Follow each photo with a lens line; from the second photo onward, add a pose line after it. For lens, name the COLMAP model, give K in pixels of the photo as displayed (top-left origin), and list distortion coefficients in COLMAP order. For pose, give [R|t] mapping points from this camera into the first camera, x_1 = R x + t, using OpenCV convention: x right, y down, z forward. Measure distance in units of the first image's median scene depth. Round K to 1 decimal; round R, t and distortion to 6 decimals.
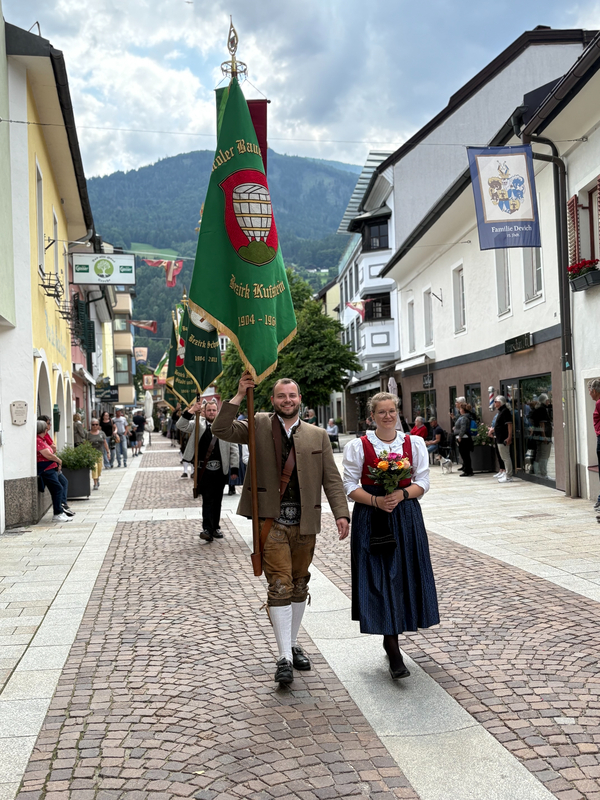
lens RADIAL K [[903.8, 0, 313.5], [0, 903.8, 396.5], [0, 0, 1]] dist [0.035924, 0.000000]
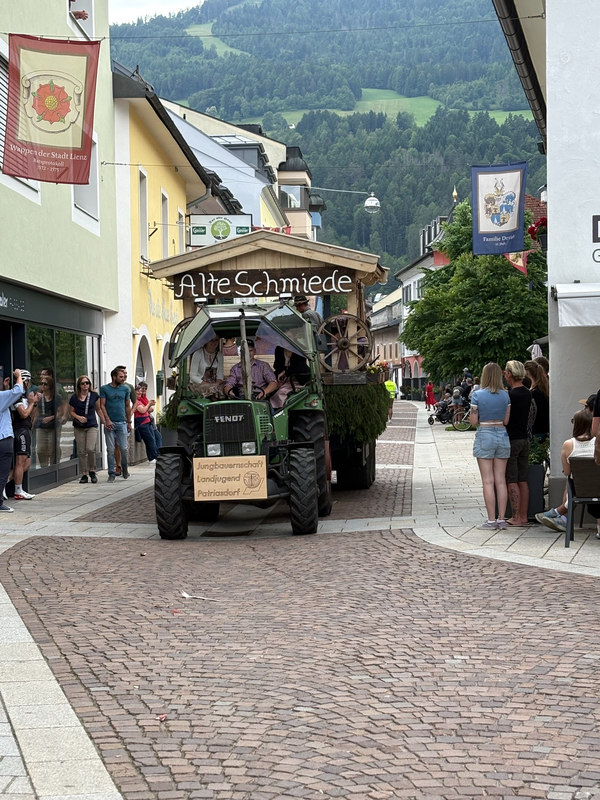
lens RADIAL K [[1544.6, 0, 305.1], [0, 1544.6, 405.0], [0, 0, 1]] dist [0.179058, 0.000000]
pose [[0.972046, 0.027524, -0.233170, 0.255098], [-0.018521, 0.998999, 0.040713, -0.022386], [0.234057, -0.035256, 0.971583, -0.617376]]
